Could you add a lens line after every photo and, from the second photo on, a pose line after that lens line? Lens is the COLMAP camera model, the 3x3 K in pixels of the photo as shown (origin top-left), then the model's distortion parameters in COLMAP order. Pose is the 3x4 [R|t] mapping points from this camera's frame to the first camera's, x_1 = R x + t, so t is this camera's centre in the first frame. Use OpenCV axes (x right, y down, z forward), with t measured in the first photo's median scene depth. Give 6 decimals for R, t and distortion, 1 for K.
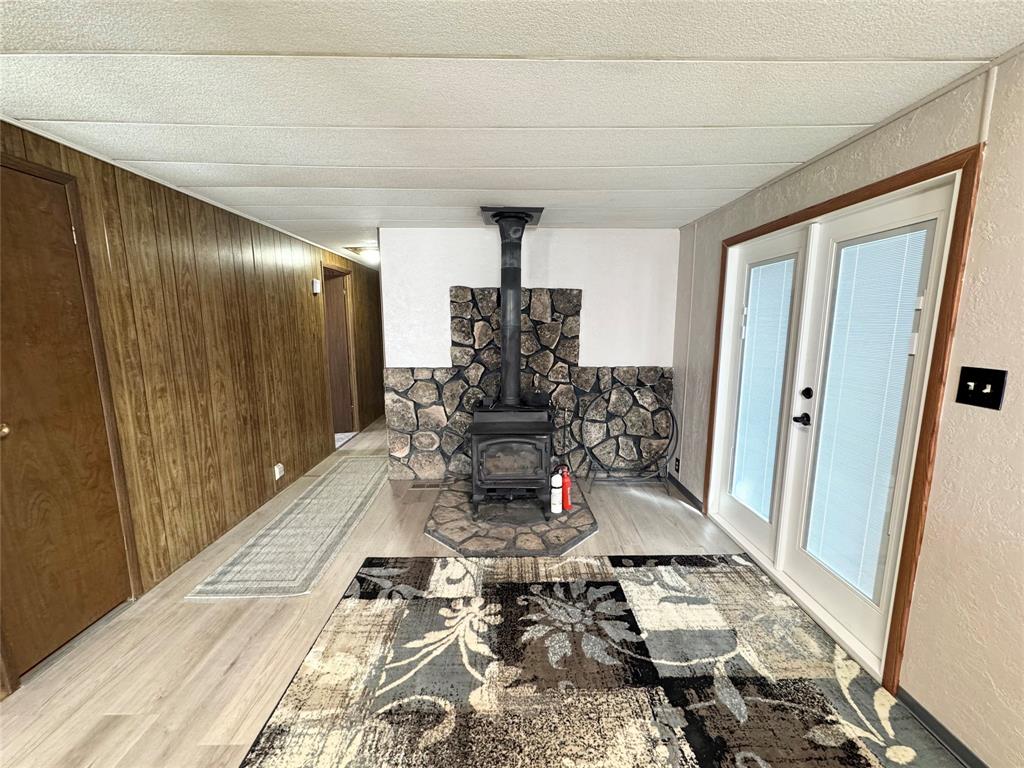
lens RADIAL K [[406.4, 0, 512.0], [0, 406.4, 384.0], [0, 0, 1]] dist [0.000934, 0.000394]
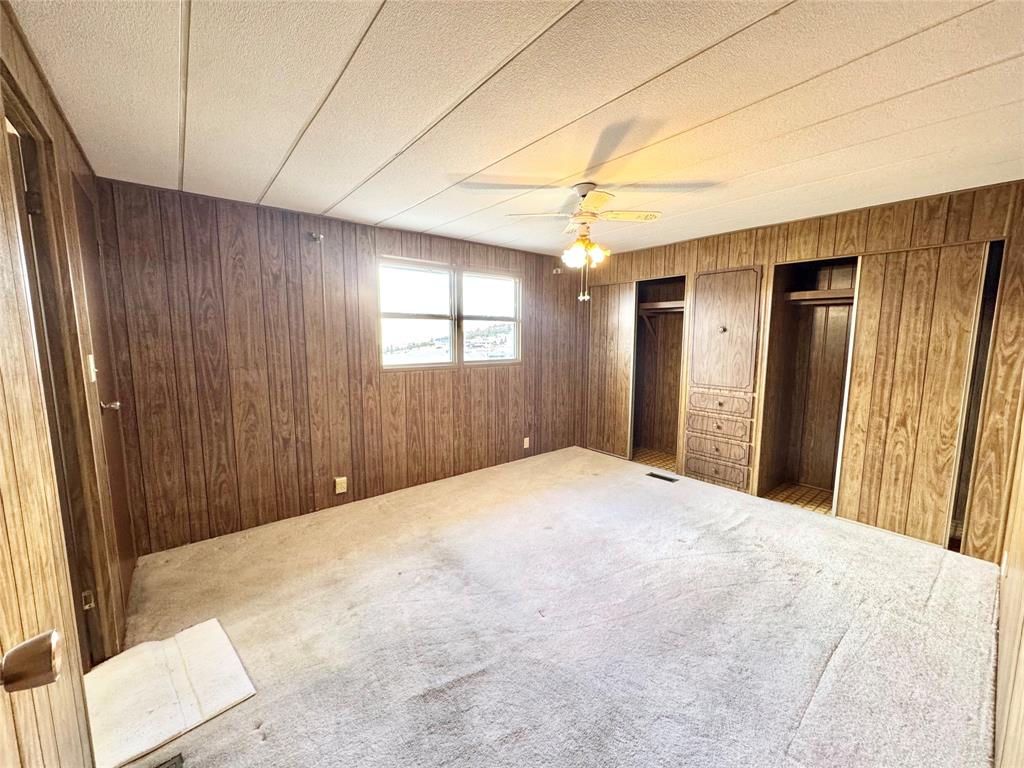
lens RADIAL K [[406.4, 0, 512.0], [0, 406.4, 384.0], [0, 0, 1]] dist [0.000934, 0.000394]
pose [[0.638822, 0.086524, -0.764474, 0.521560], [-0.110227, 0.993698, 0.020359, -0.158193], [0.761418, 0.071260, 0.644333, 0.938204]]
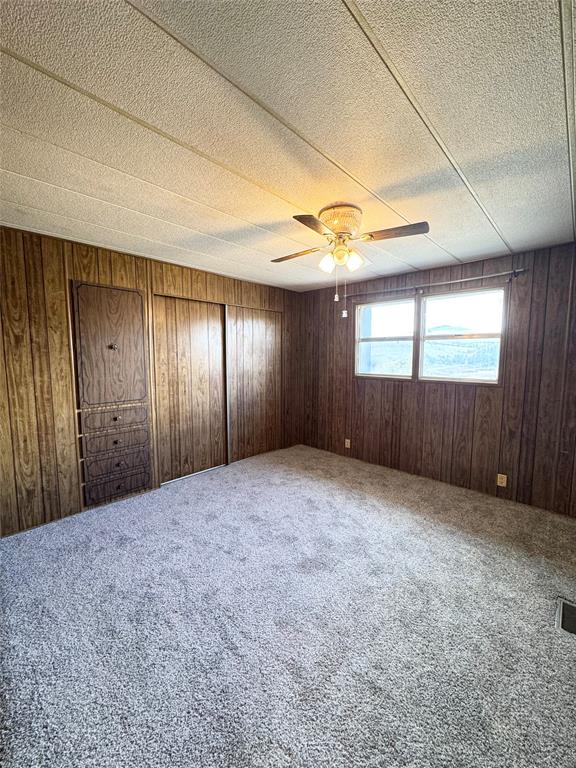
lens RADIAL K [[304.8, 0, 288.0], [0, 304.8, 384.0], [0, 0, 1]] dist [0.000934, 0.000394]
pose [[-0.698139, 0.090396, -0.710232, 0.533827], [-0.094433, 0.971705, 0.216501, -0.228448], [0.709707, 0.218217, -0.669849, 1.338007]]
